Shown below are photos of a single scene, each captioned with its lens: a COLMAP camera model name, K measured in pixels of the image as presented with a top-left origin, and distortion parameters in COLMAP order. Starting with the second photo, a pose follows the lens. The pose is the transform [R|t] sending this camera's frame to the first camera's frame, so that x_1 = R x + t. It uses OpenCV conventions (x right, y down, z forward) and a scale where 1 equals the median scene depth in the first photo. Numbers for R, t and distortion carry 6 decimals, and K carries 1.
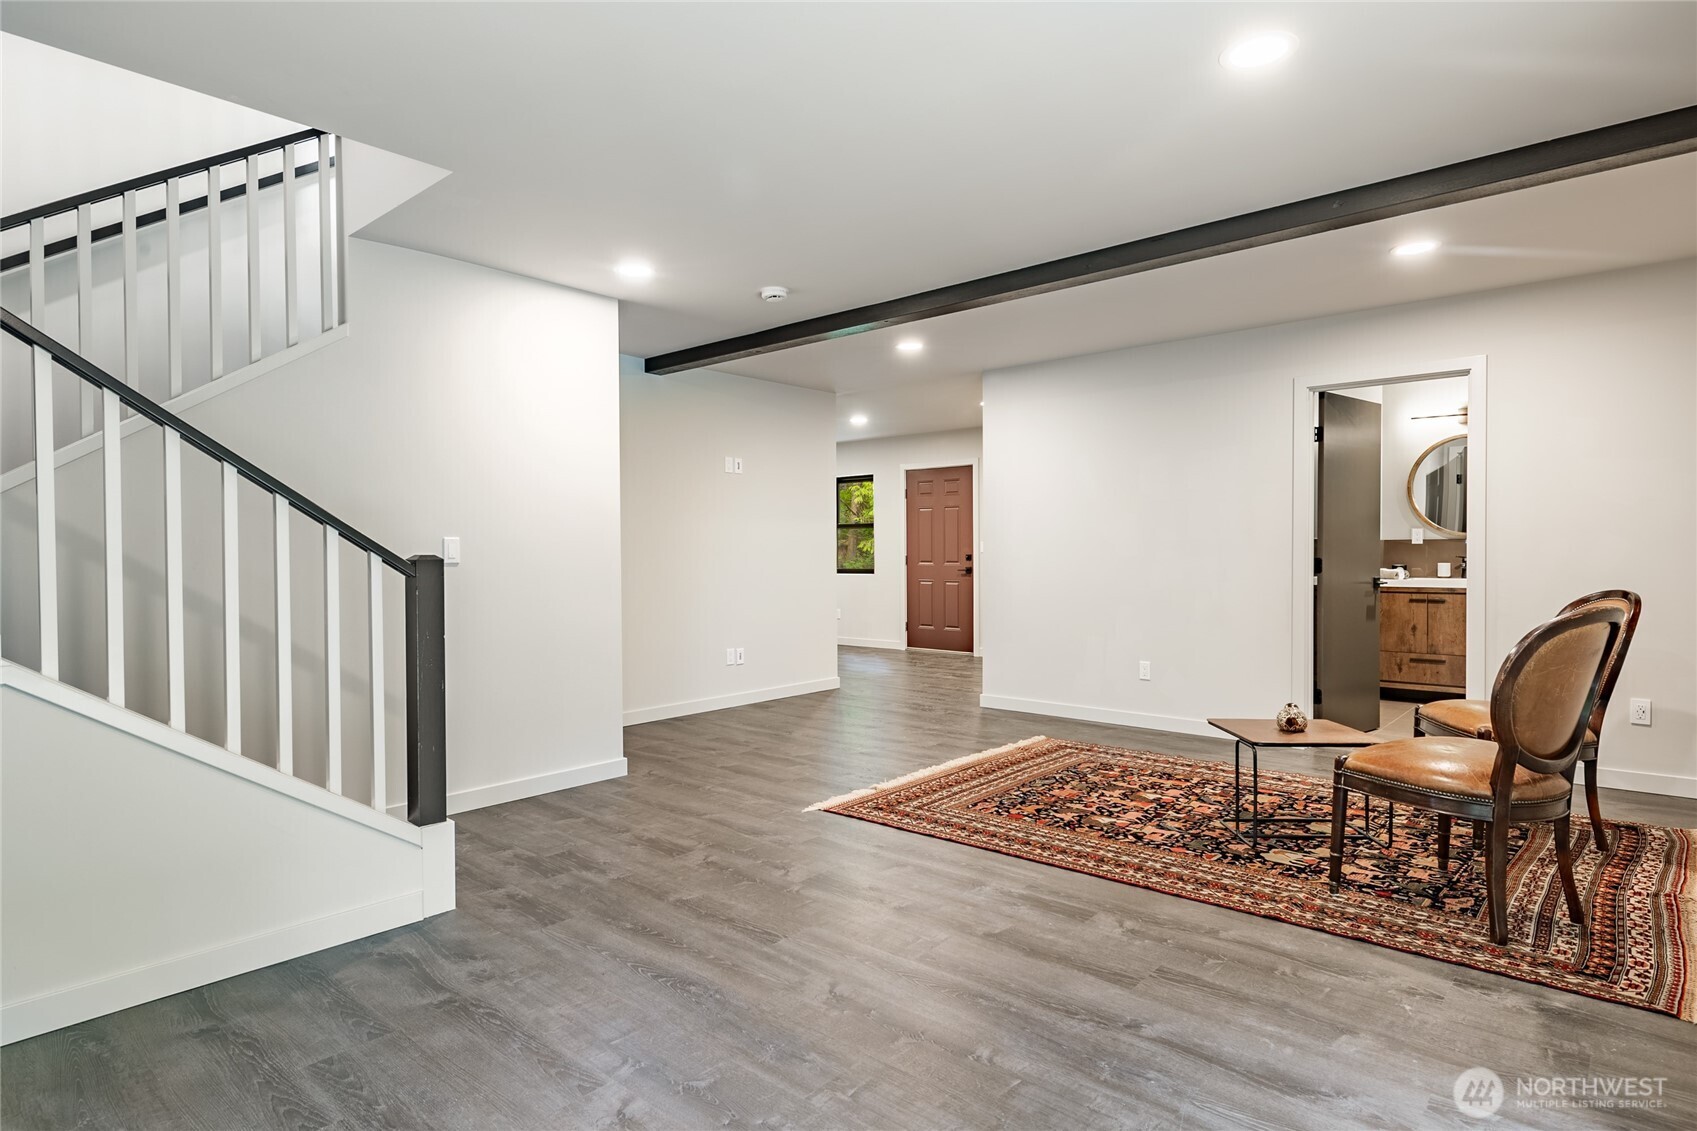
lens RADIAL K [[906.8, 0, 852.3], [0, 906.8, 556.1], [0, 0, 1]] dist [0.008359, -0.000065]
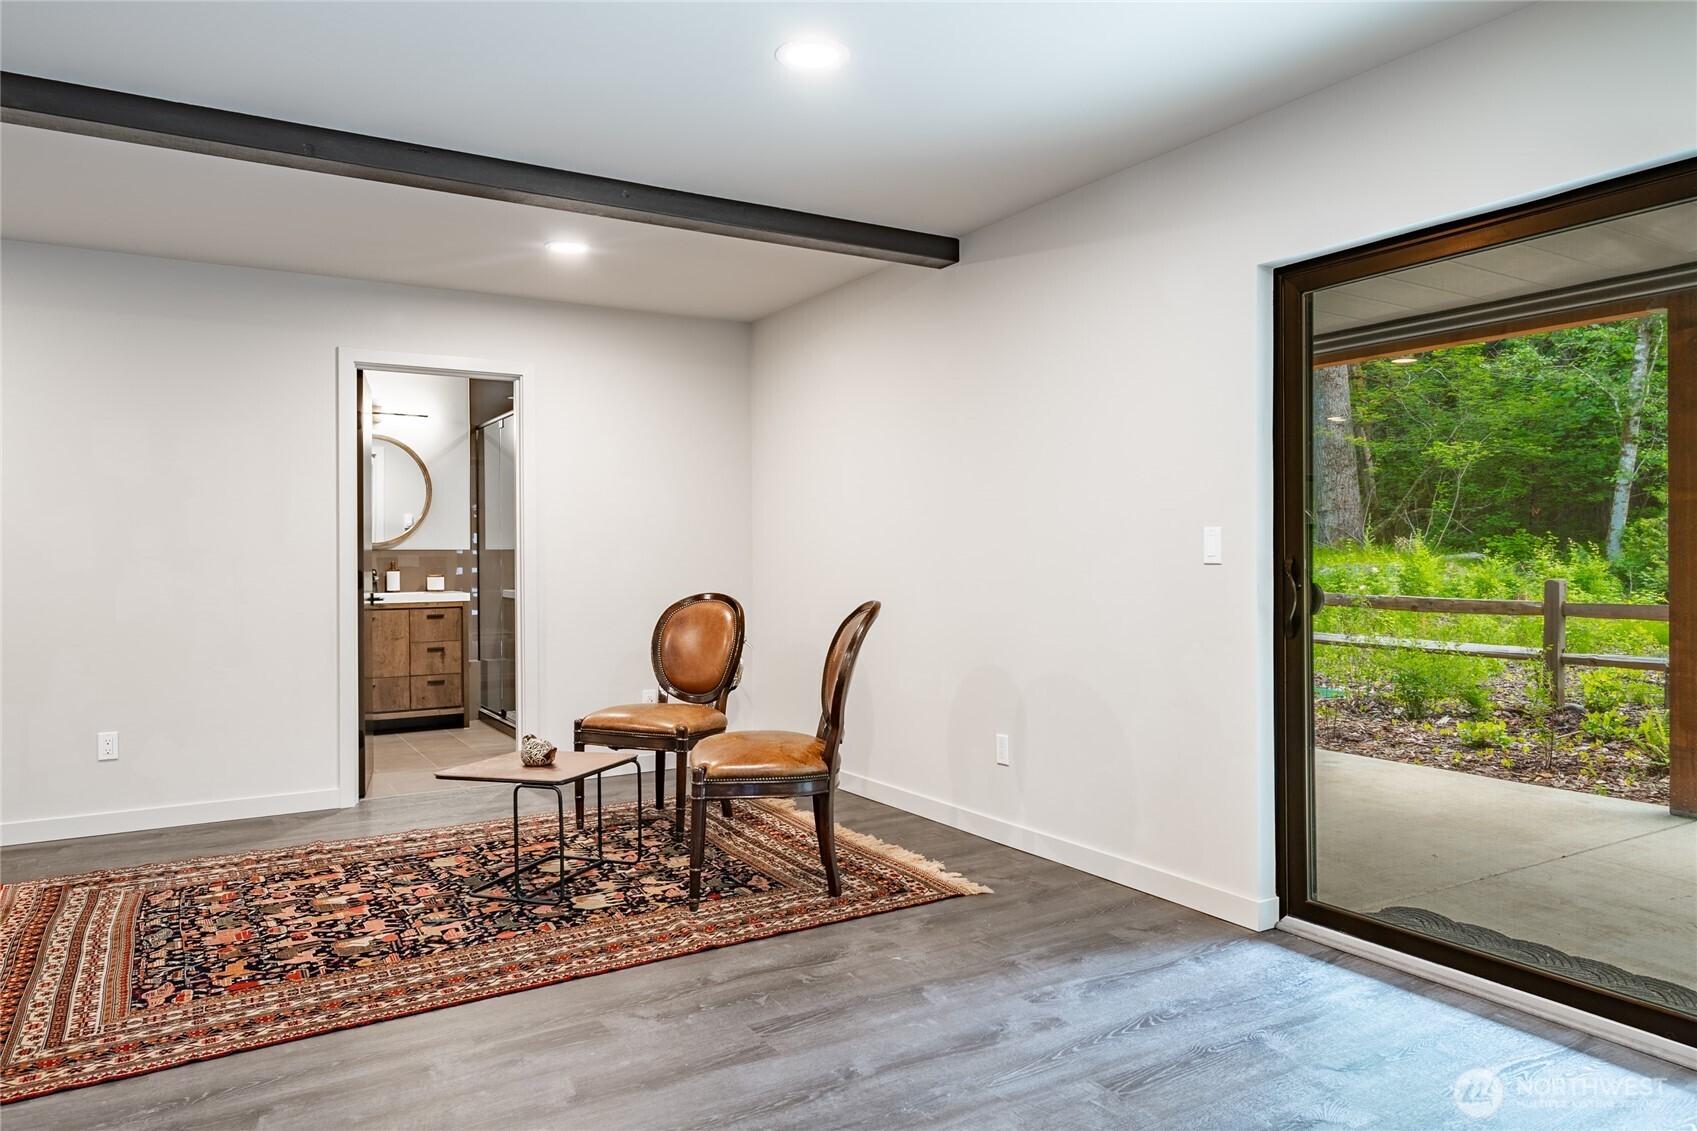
lens RADIAL K [[1114.6, 0, 845.4], [0, 1114.6, 566.0], [0, 0, 1]] dist [0.032343, -0.011164]
pose [[0.302141, -0.004080, 0.953254, -0.460010], [0.009260, 0.999956, 0.001345, 0.000780], [-0.953218, 0.008420, 0.302166, 0.392362]]
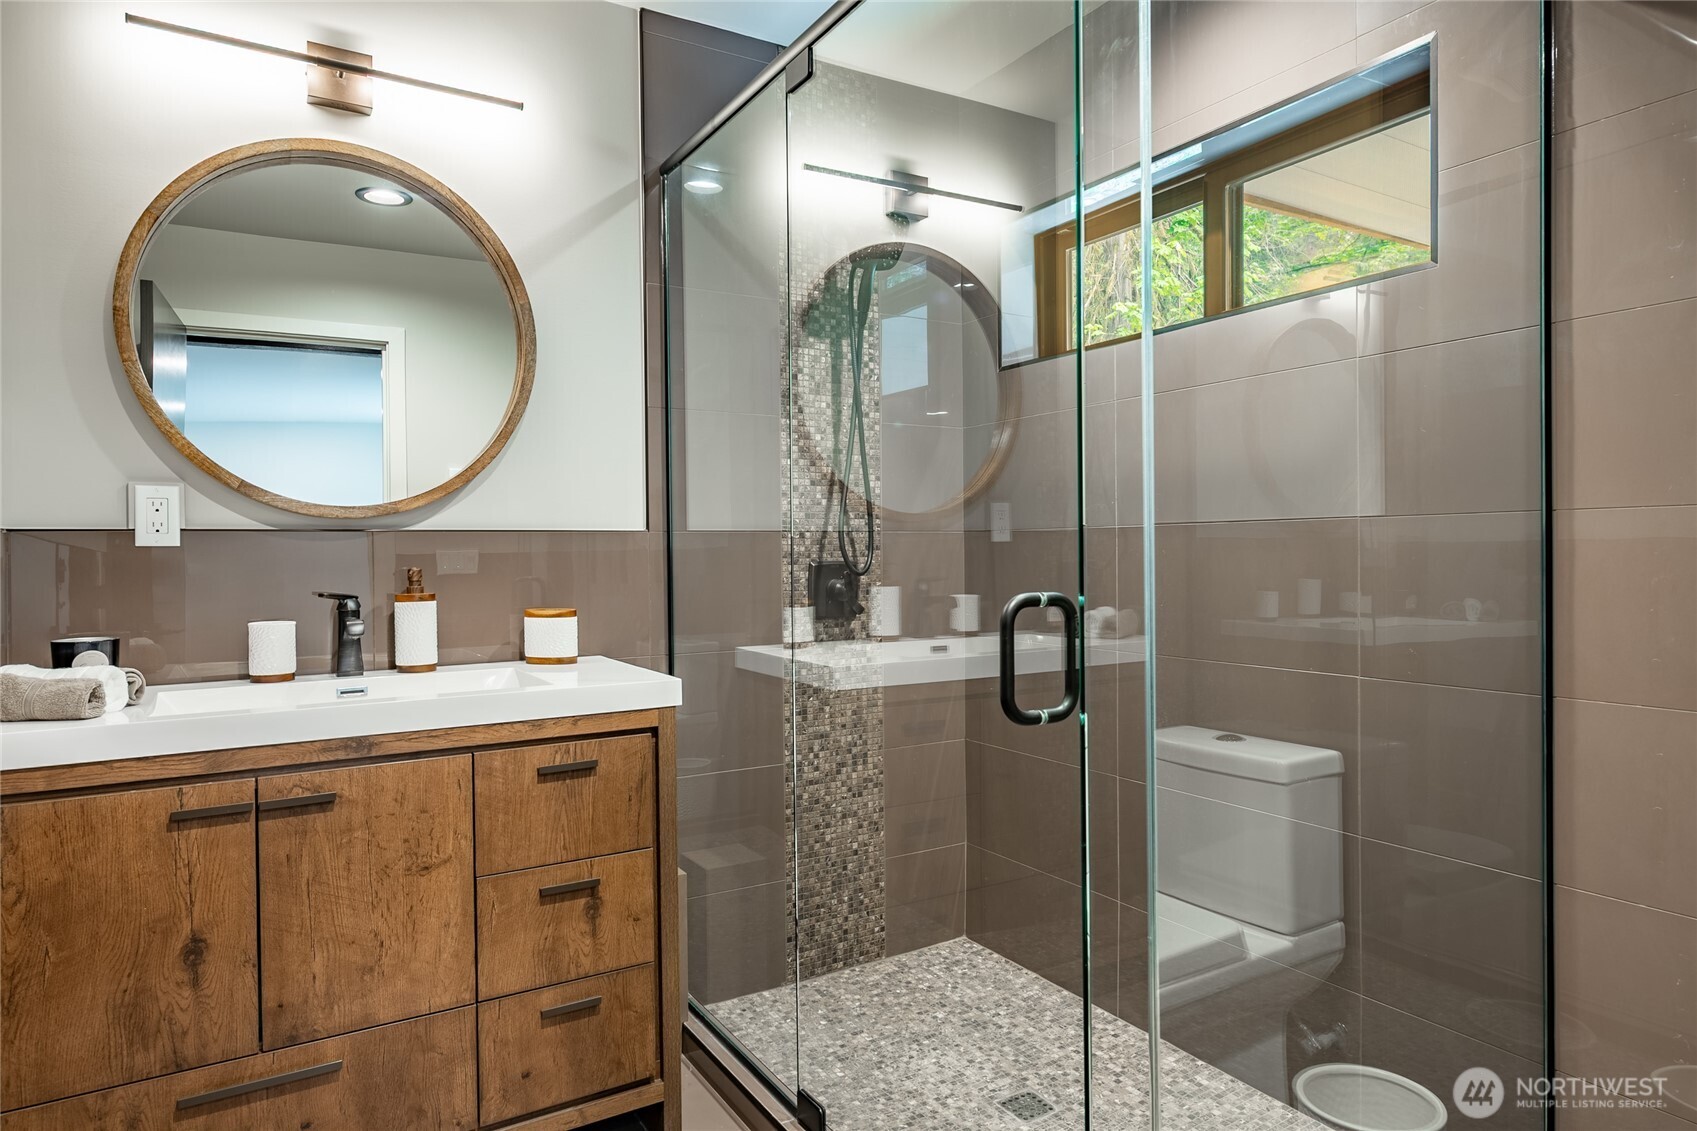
lens RADIAL K [[1050.6, 0, 858.3], [0, 1050.6, 560.3], [0, 0, 1]] dist [0.018524, -0.009632]
pose [[0.304584, -0.006444, 0.952464, 0.779295], [0.015881, 0.999872, 0.001686, -0.014064], [-0.952353, 0.014613, 0.304648, 1.402293]]
